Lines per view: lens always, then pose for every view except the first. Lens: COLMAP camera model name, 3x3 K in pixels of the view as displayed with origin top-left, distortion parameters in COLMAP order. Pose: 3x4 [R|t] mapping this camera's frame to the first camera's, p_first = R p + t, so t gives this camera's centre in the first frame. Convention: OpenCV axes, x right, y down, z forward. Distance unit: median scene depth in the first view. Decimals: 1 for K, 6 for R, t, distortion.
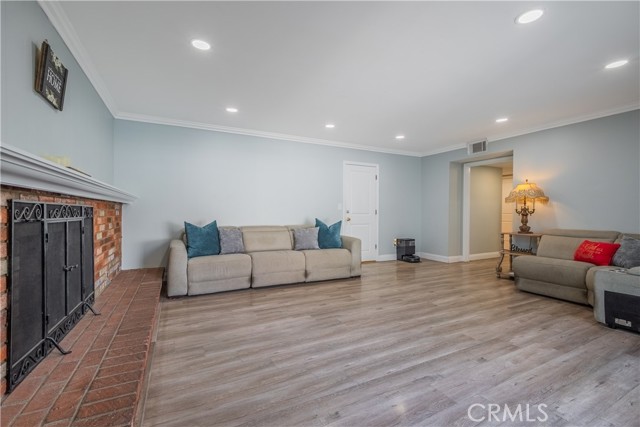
lens RADIAL K [[281.7, 0, 320.3], [0, 281.7, 211.6], [0, 0, 1]] dist [-0.000161, 0.000182]
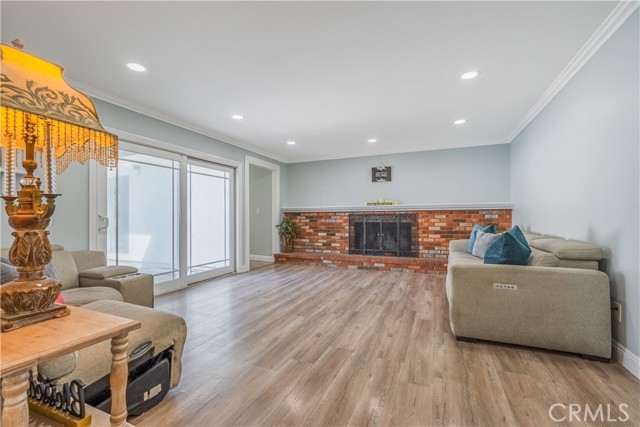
lens RADIAL K [[281.7, 0, 320.3], [0, 281.7, 211.6], [0, 0, 1]] dist [-0.000161, 0.000182]
pose [[-0.762561, -0.004191, -0.646903, 1.063024], [0.006834, 0.999871, -0.014534, -0.003517], [0.646880, -0.015504, -0.762434, 1.946344]]
